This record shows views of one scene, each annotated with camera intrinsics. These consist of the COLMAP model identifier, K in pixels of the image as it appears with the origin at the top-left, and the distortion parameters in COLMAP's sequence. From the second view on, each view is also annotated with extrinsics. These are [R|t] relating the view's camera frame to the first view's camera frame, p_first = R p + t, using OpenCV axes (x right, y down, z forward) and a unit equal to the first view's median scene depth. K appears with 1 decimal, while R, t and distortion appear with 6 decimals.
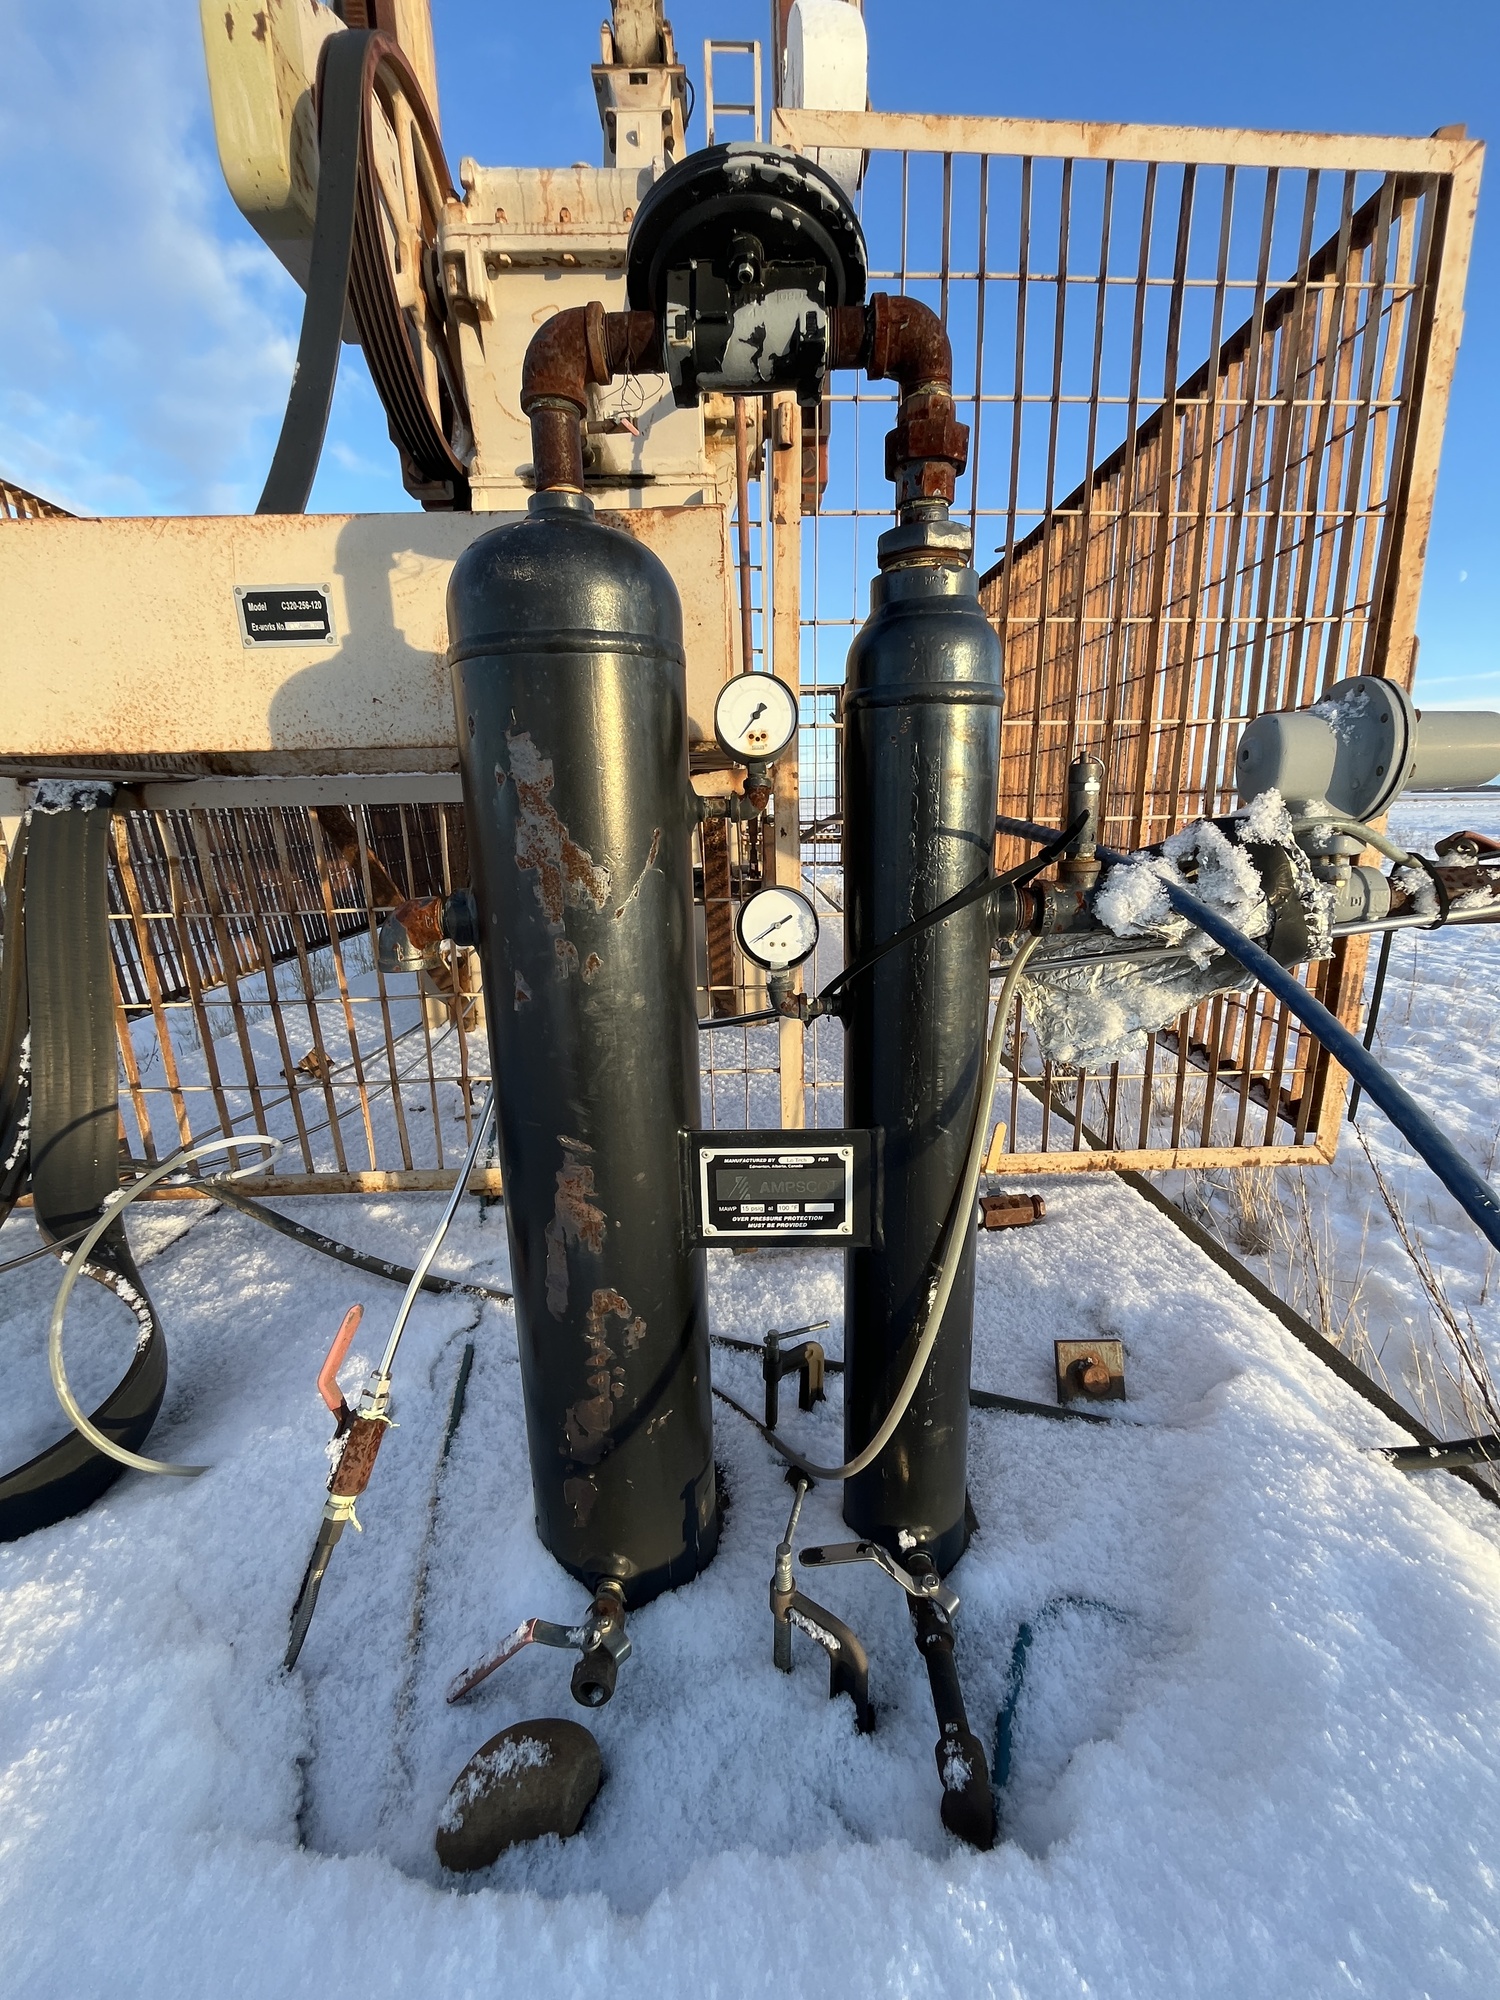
lens RADIAL K [[810.5, 0, 760.6], [0, 810.5, 1012.6], [0, 0, 1]] dist [-0.009462, 0.000070]
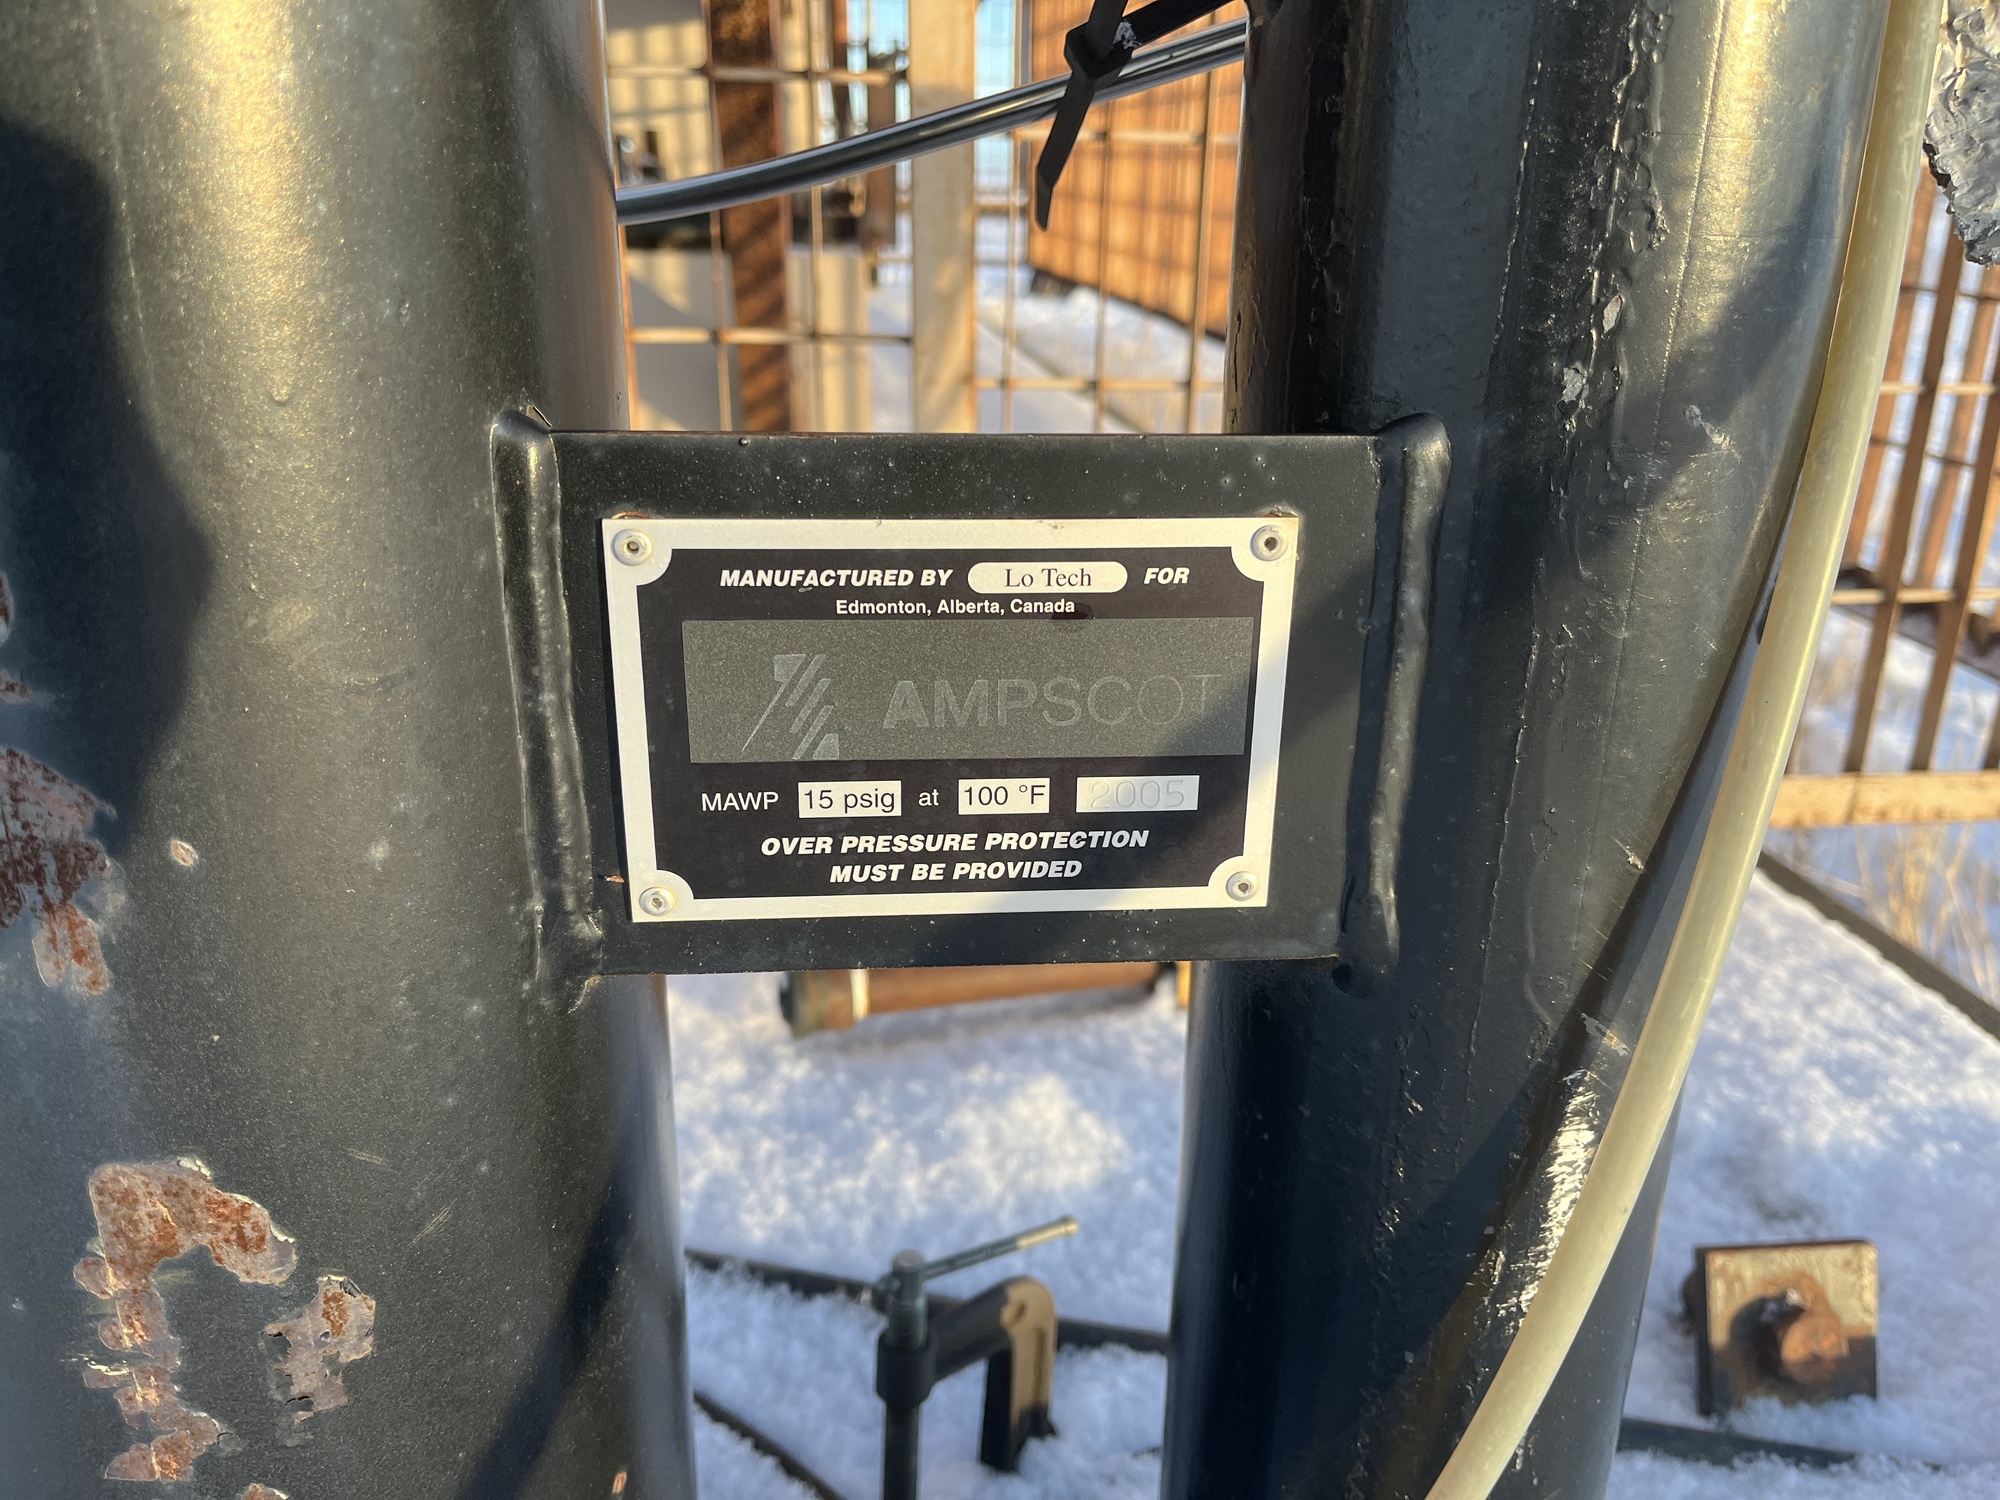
lens RADIAL K [[1516.9, 0, 993.0], [0, 1516.9, 750.8], [0, 0, 1]] dist [-0.009032, -0.008417]
pose [[0.995823, -0.001724, 0.091293, -0.003862], [-0.006065, 0.996365, 0.084970, 0.112060], [-0.091108, -0.085169, 0.992192, 0.322729]]
